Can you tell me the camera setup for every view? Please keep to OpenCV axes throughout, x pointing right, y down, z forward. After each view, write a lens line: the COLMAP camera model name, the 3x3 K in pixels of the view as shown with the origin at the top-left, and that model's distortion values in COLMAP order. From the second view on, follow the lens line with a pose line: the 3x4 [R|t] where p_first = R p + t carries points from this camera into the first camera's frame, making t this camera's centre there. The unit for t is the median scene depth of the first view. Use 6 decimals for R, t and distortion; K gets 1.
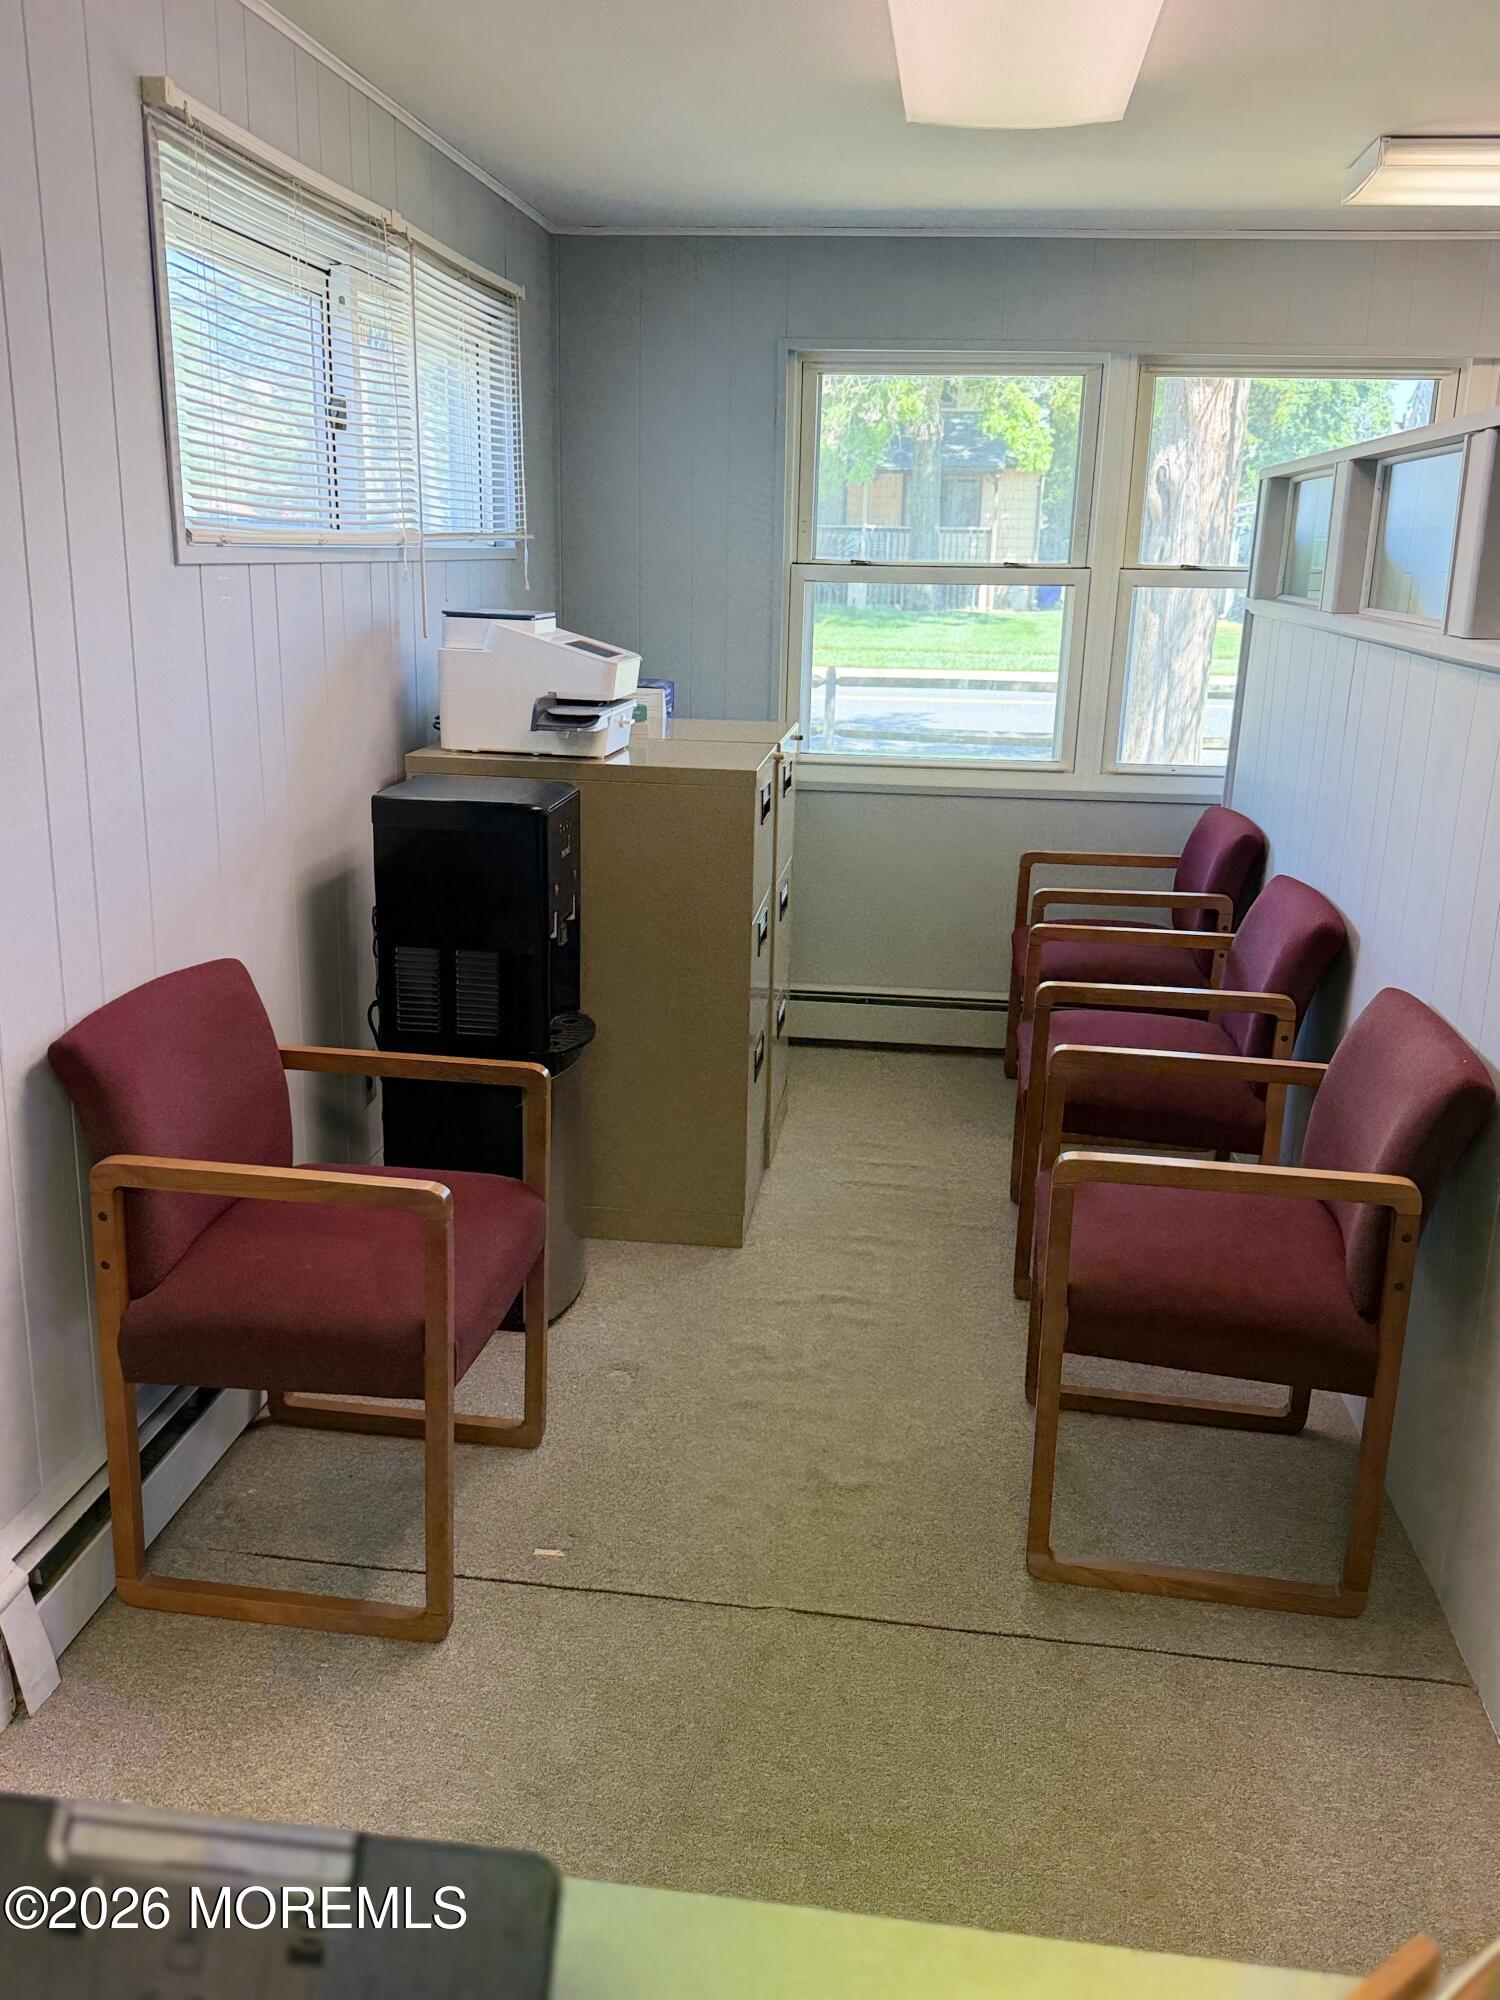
lens RADIAL K [[1622.3, 0, 747.3], [0, 1622.3, 966.2], [0, 0, 1]] dist [0.063386, -0.000313]
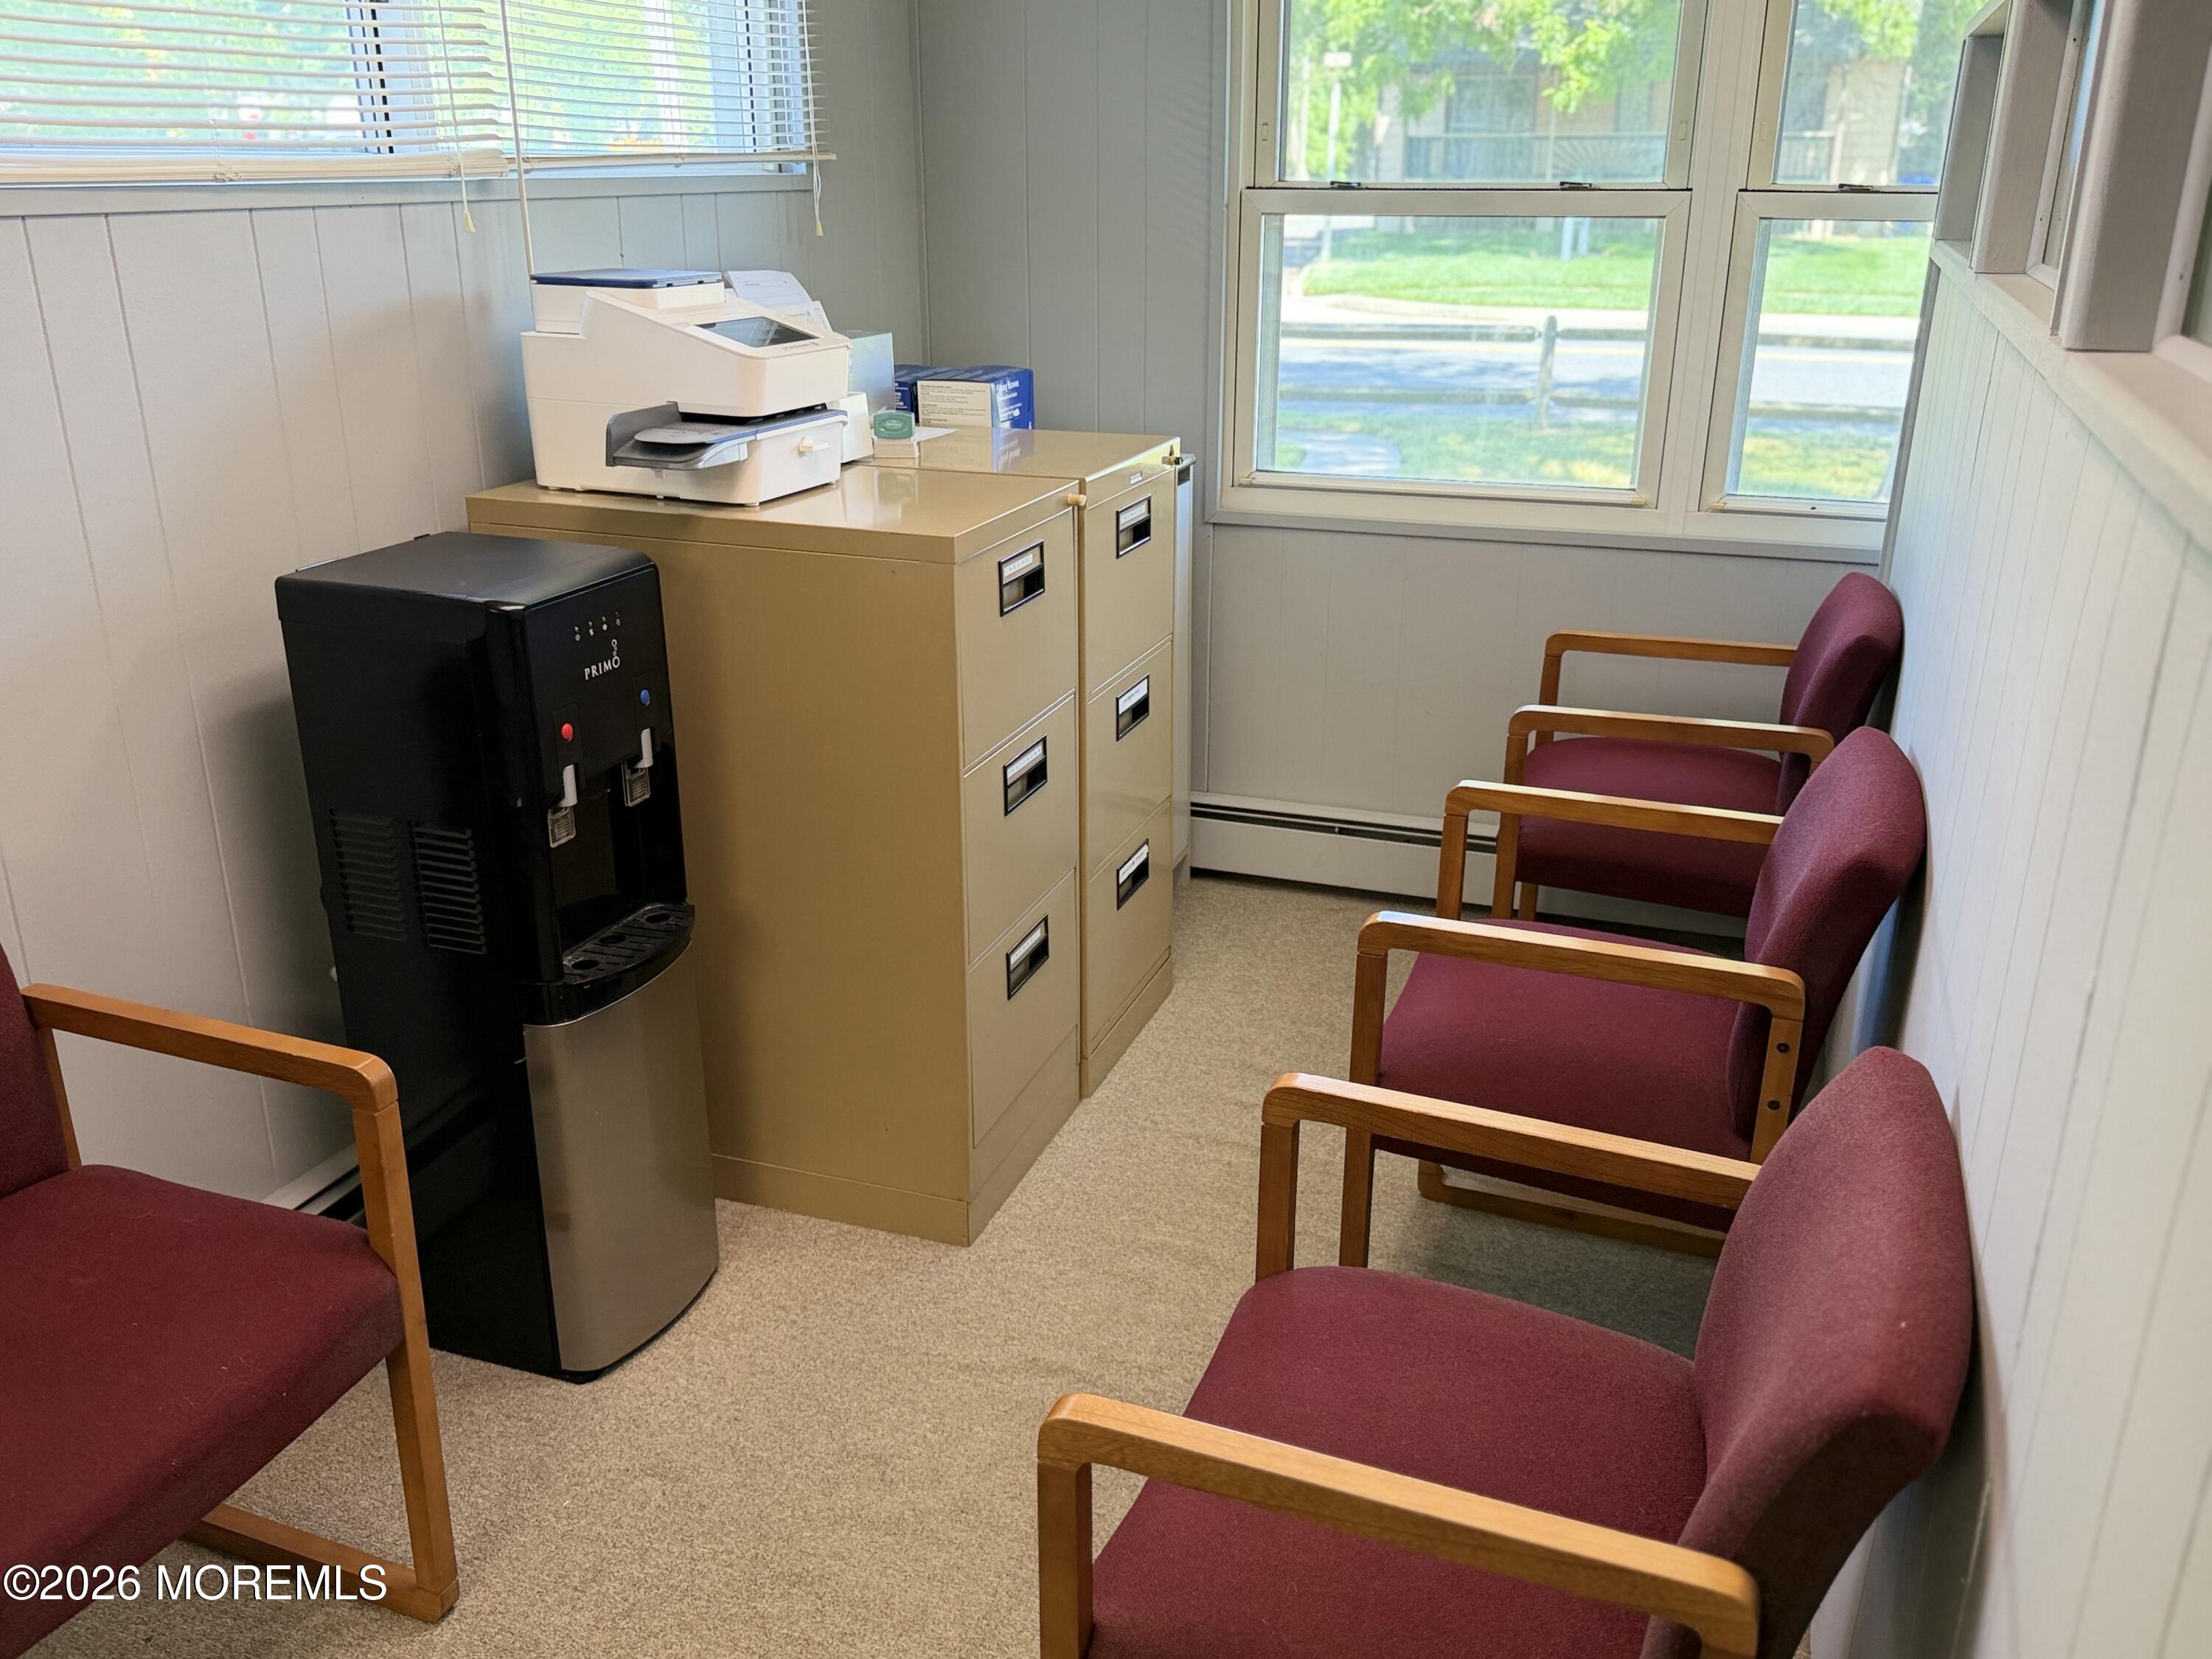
lens RADIAL K [[1820.4, 0, 1106.0], [0, 1820.4, 829.5], [0, 0, 1]] dist [-0.004843, -0.012013]
pose [[0.974416, 0.059790, -0.216654, 0.158264], [-0.038259, 0.994023, 0.102250, -0.058989], [0.221472, -0.091345, 0.970879, 0.236650]]
